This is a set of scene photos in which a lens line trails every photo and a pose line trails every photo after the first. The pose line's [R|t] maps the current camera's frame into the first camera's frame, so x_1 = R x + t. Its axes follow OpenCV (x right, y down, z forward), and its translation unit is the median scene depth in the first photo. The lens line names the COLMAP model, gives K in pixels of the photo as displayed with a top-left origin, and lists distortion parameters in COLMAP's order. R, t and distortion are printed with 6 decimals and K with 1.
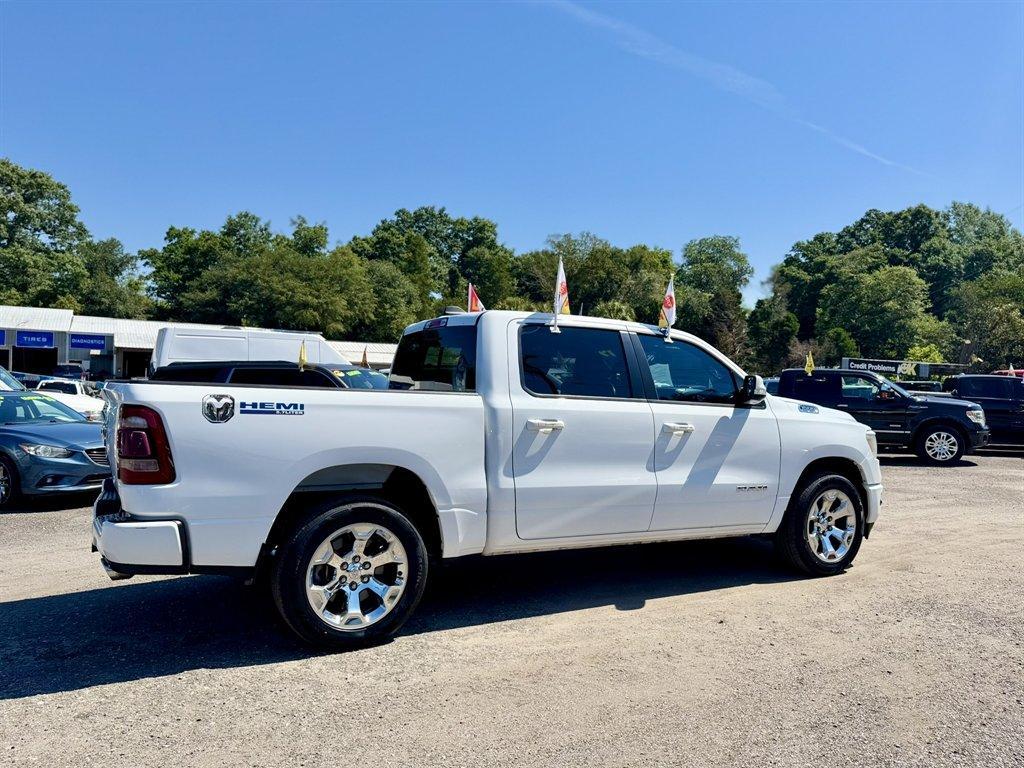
lens RADIAL K [[733.1, 0, 498.8], [0, 733.1, 419.6], [0, 0, 1]] dist [0.071388, -0.070614]
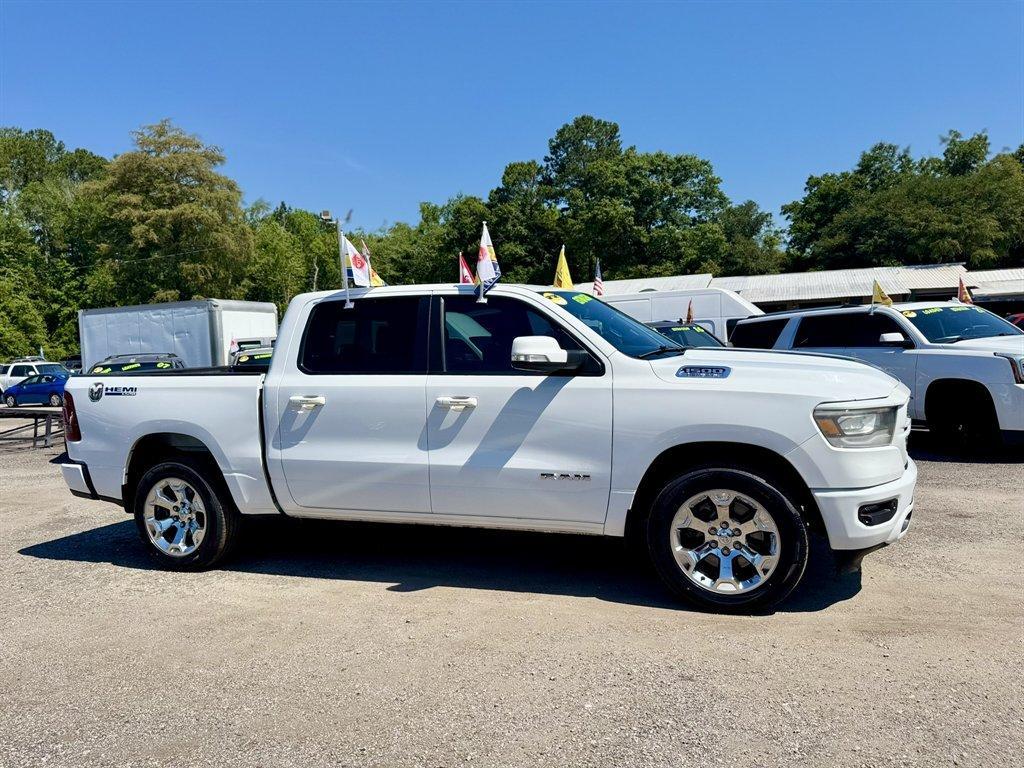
lens RADIAL K [[743.3, 0, 512.0], [0, 743.3, 384.0], [0, 0, 1]] dist [0.063088, -0.065611]
pose [[0.679444, -0.011449, -0.733638, 0.325428], [0.027080, 0.999588, 0.009480, -0.005857], [0.733228, -0.026308, 0.679474, 0.151315]]
